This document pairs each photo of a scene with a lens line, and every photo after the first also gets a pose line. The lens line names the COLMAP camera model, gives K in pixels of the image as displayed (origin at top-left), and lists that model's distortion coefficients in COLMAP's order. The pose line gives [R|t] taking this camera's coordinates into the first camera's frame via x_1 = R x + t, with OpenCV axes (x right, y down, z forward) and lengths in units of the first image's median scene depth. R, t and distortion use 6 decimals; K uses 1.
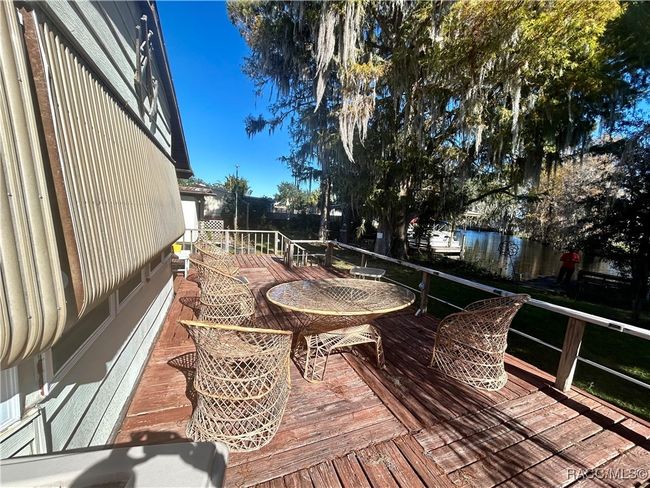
lens RADIAL K [[261.5, 0, 322.2], [0, 261.5, 239.9], [0, 0, 1]] dist [0.002911, 0.000101]
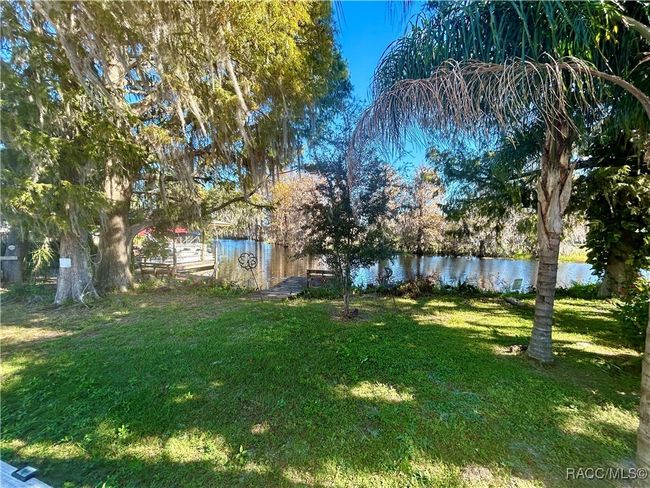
lens RADIAL K [[261.5, 0, 324.3], [0, 261.5, 244.0], [0, 0, 1]] dist [0.002911, 0.000101]
pose [[0.657567, -0.081967, 0.748924, 0.139603], [0.100152, 0.994752, 0.020936, -0.010594], [-0.746710, 0.061240, 0.662325, 0.135649]]
